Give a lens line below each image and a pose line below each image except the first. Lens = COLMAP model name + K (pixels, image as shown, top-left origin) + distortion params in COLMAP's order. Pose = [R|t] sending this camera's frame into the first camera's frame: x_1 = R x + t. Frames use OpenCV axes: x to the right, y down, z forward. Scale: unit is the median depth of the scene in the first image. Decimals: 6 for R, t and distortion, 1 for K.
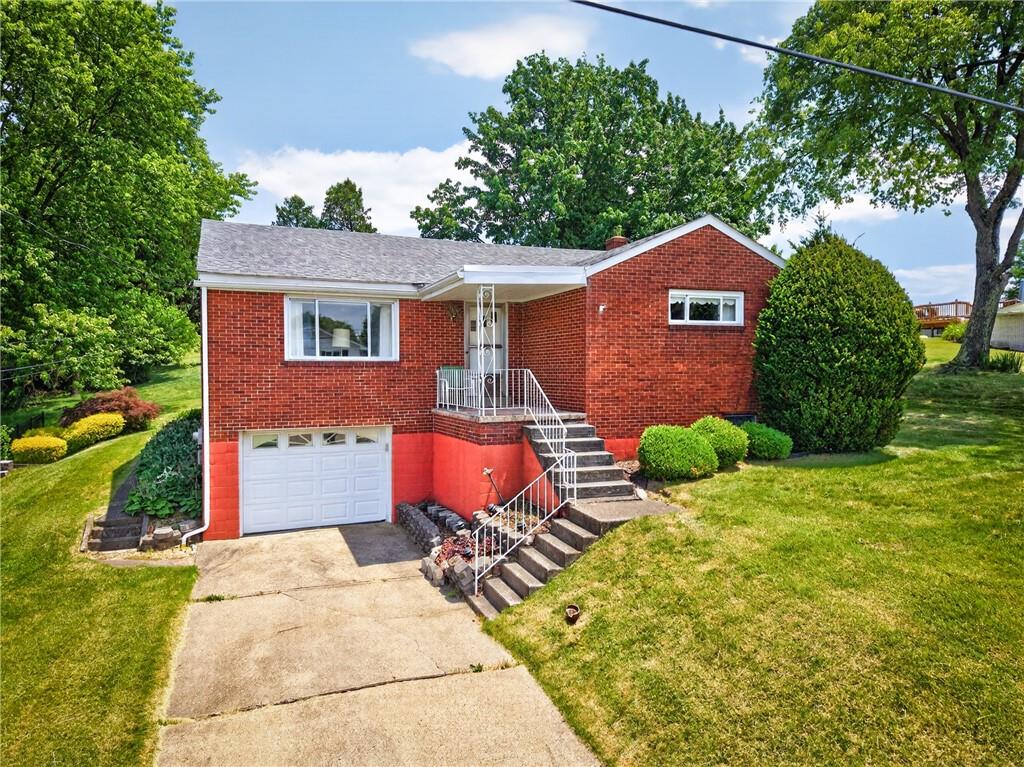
lens RADIAL K [[702.9, 0, 519.1], [0, 702.9, 377.8], [0, 0, 1]] dist [0.035011, -0.041959]
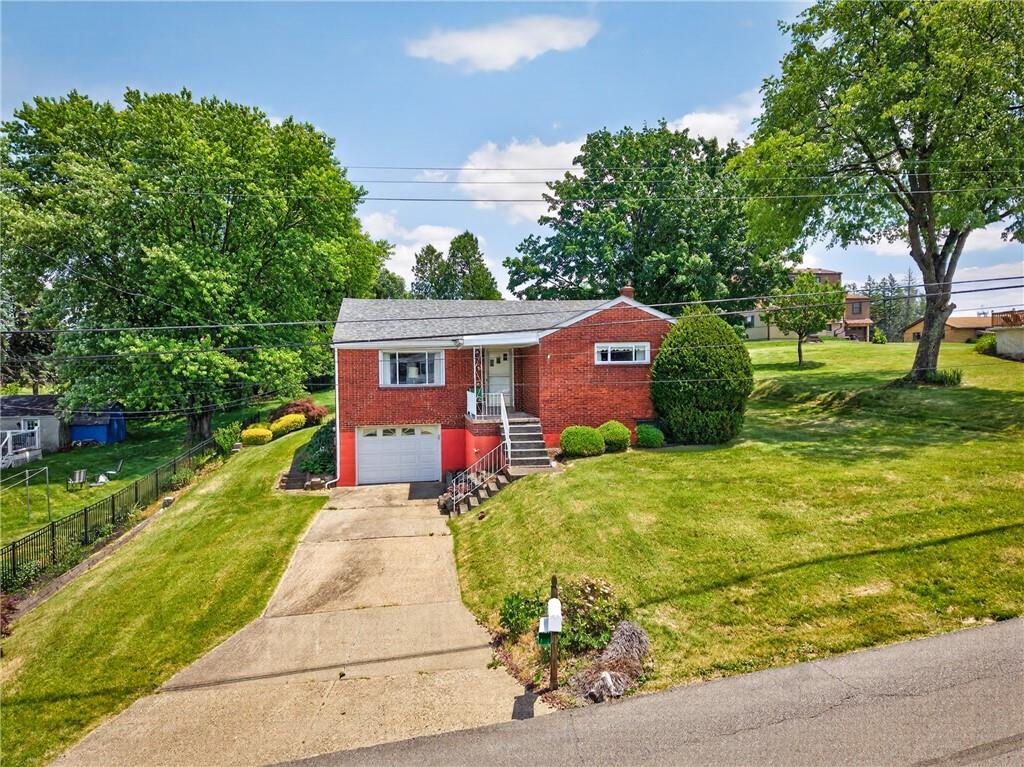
lens RADIAL K [[702.9, 0, 519.0], [0, 702.9, 380.0], [0, 0, 1]] dist [0.035011, -0.041959]
pose [[0.971239, -0.005324, -0.238046, 0.426169], [0.007483, 0.999939, 0.008165, -0.053703], [0.237988, -0.009711, 0.971220, -0.624750]]
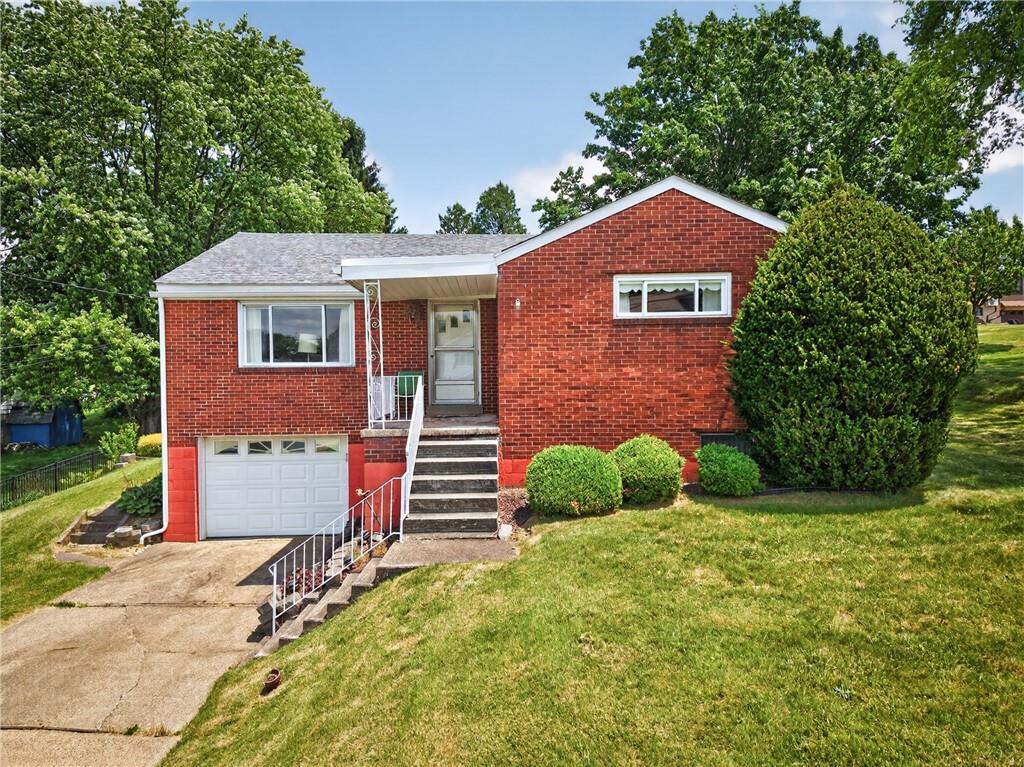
lens RADIAL K [[702.9, 0, 514.8], [0, 702.9, 381.0], [0, 0, 1]] dist [0.035011, -0.041959]
pose [[0.931326, -0.000848, -0.364185, 0.395553], [0.003372, 0.999974, 0.006296, -0.010195], [0.364171, -0.007091, 0.931305, 0.212029]]
